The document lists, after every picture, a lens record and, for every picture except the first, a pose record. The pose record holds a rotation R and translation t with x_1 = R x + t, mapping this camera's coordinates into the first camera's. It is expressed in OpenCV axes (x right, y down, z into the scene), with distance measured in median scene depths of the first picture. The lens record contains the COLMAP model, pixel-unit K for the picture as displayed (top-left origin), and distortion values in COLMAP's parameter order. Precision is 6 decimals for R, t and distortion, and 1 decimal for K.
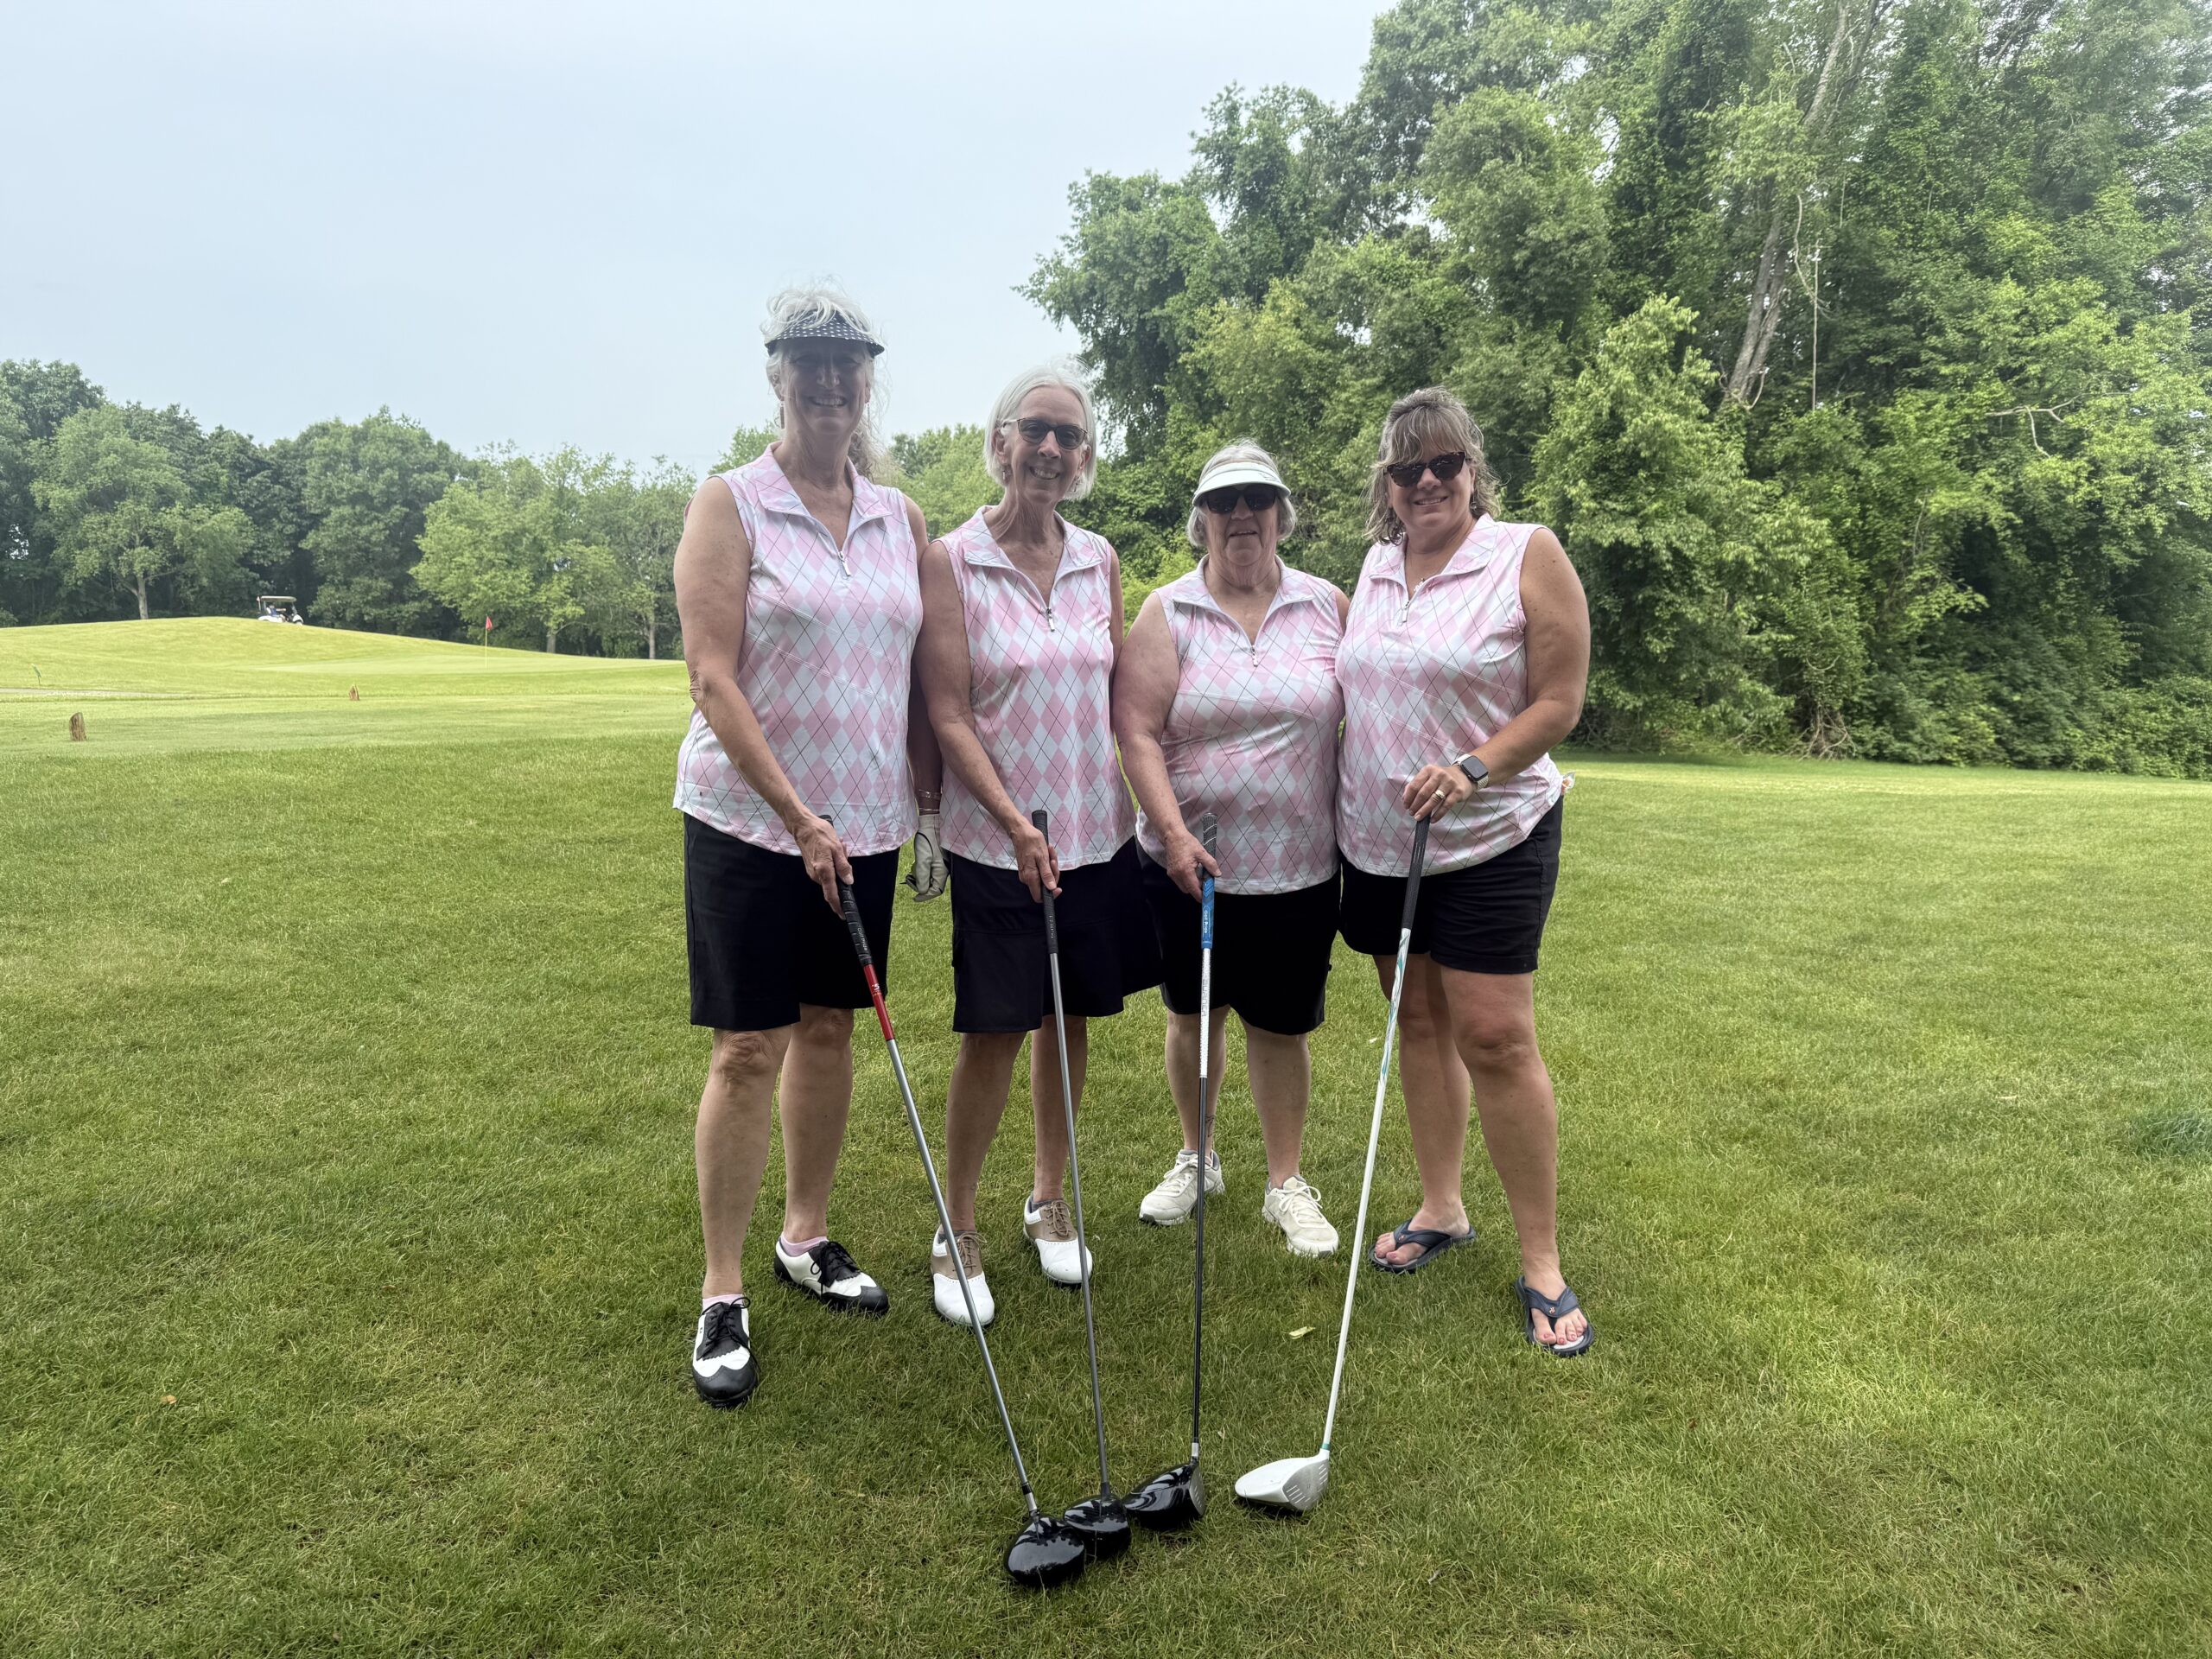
lens RADIAL K [[1552.5, 0, 1074.2], [0, 1552.5, 845.1], [0, 0, 1]] dist [0.023924, -0.034377]
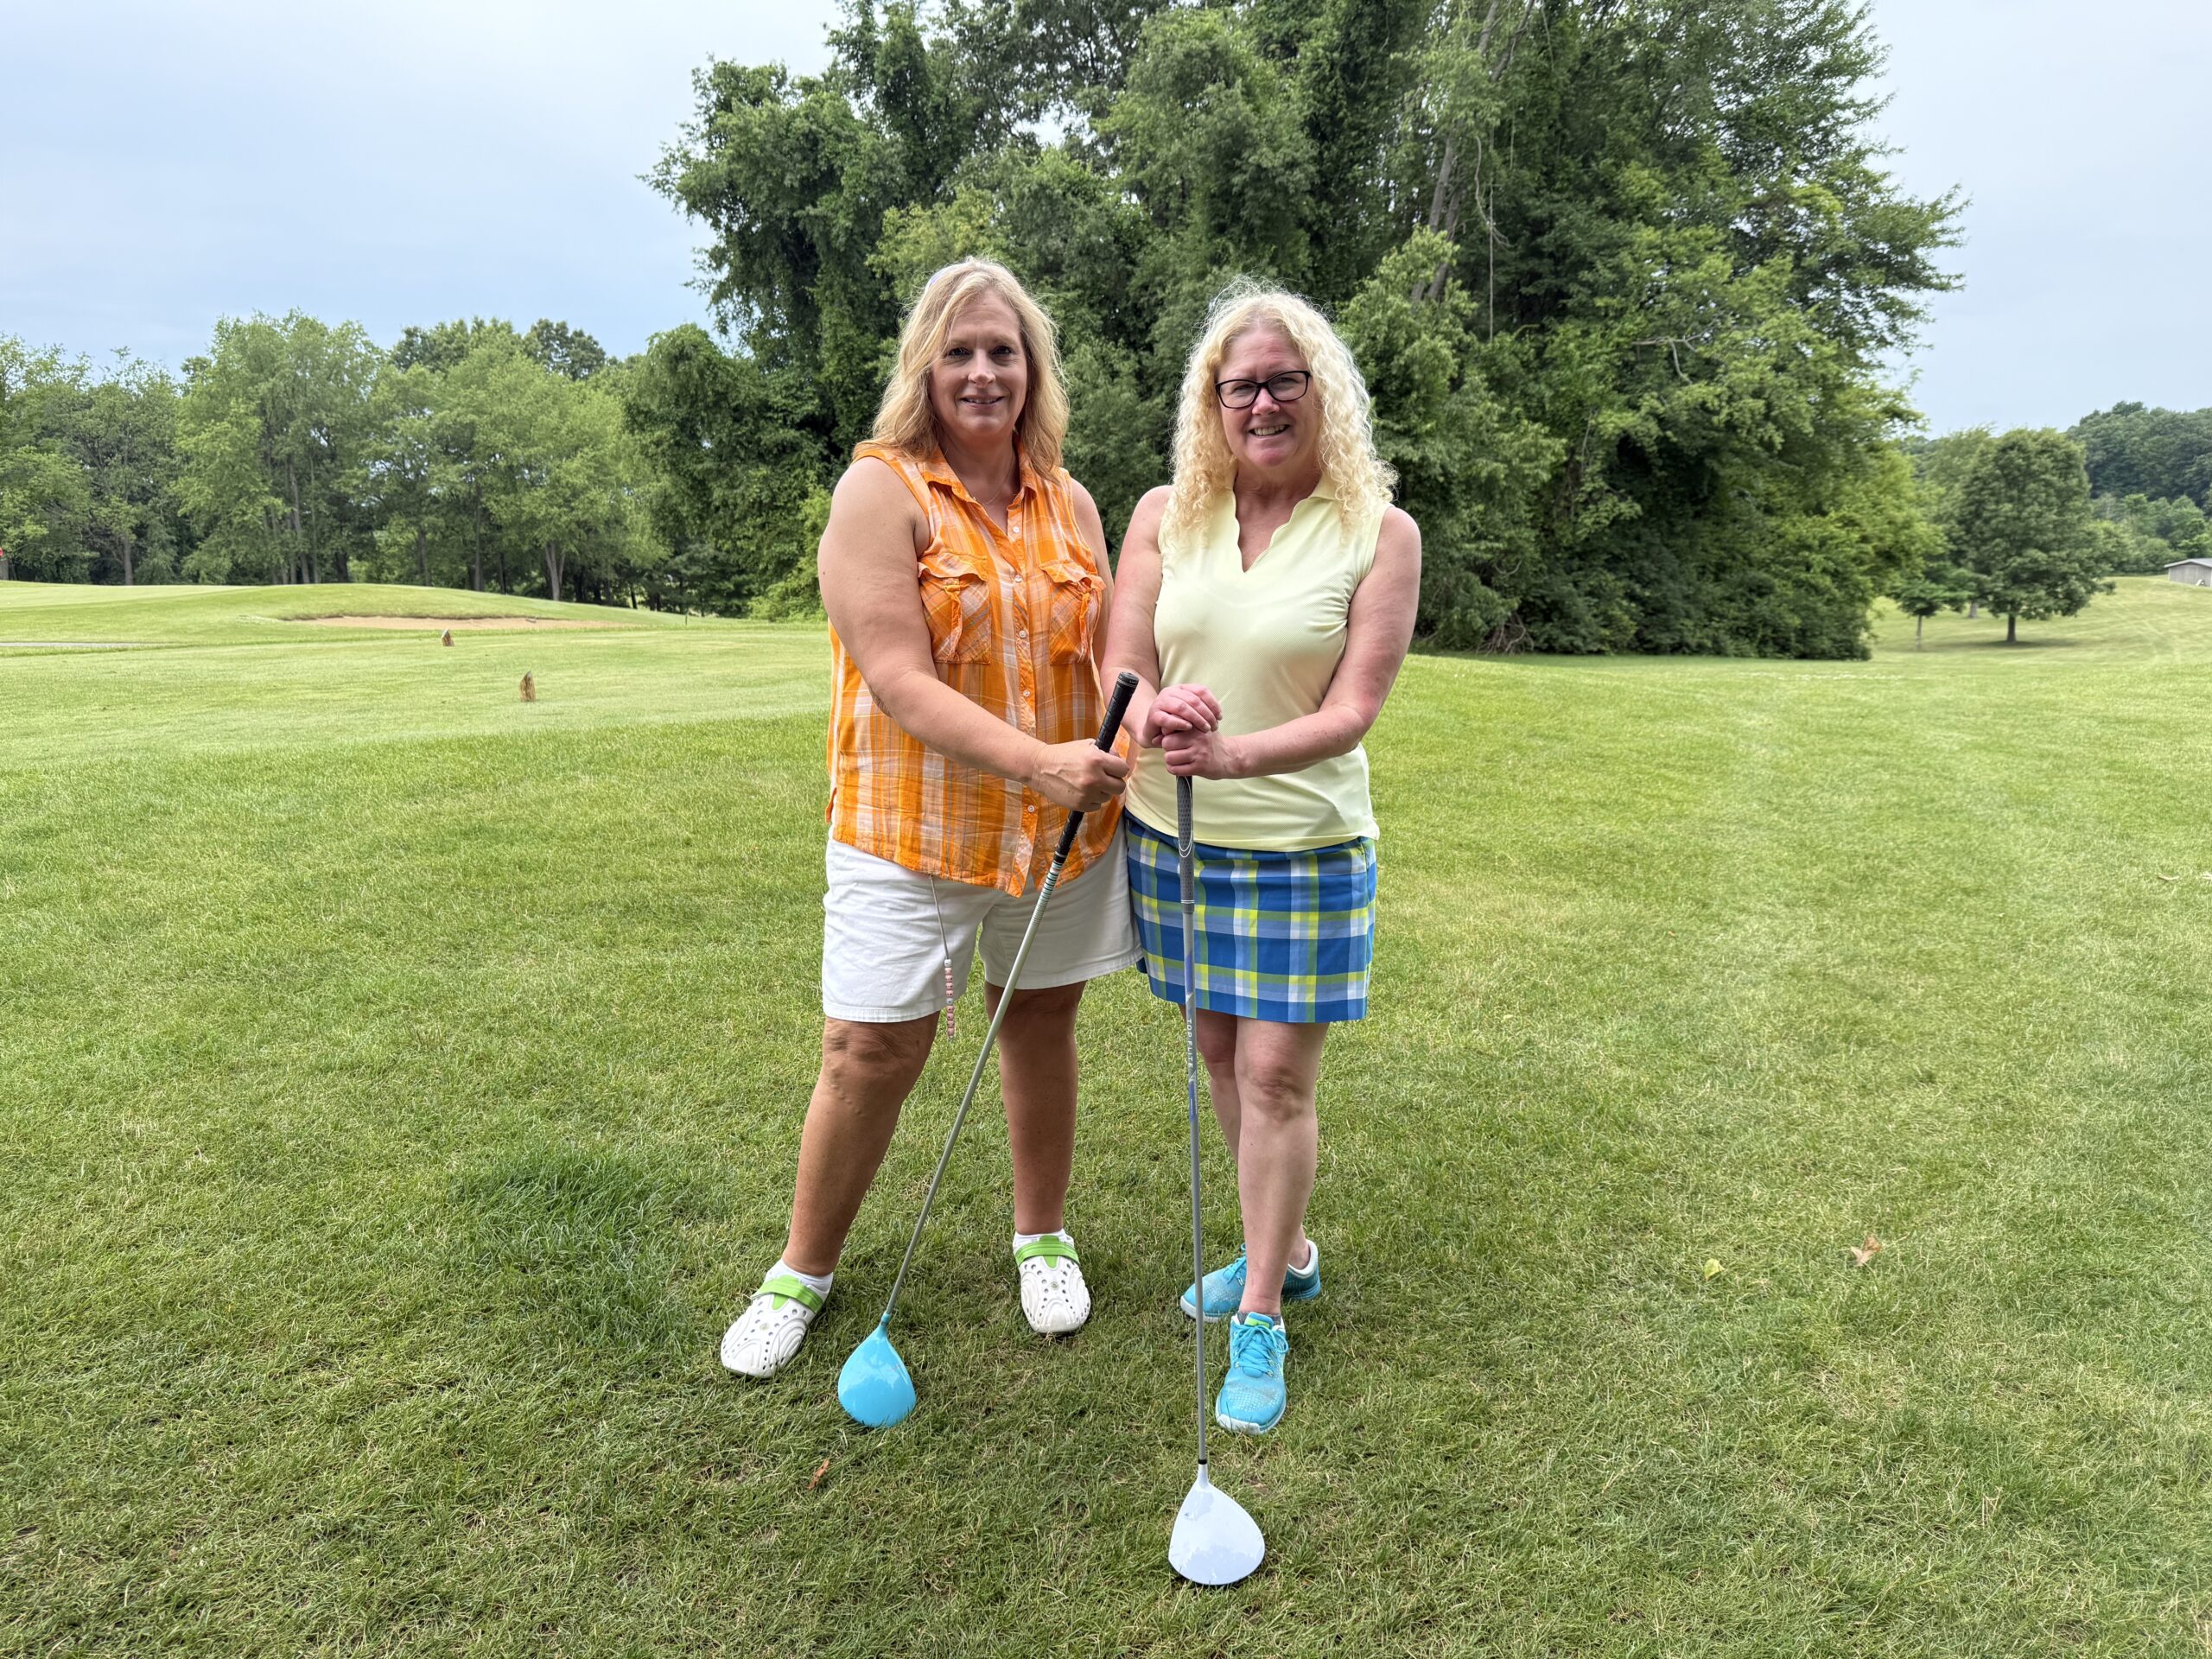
lens RADIAL K [[1552.5, 0, 1074.6], [0, 1552.5, 831.7], [0, 0, 1]] dist [0.023924, -0.034377]
pose [[0.952314, -0.071171, 0.296705, -0.153627], [0.056282, 0.996703, 0.058438, -0.010139], [-0.299885, -0.038952, 0.953180, 0.022420]]
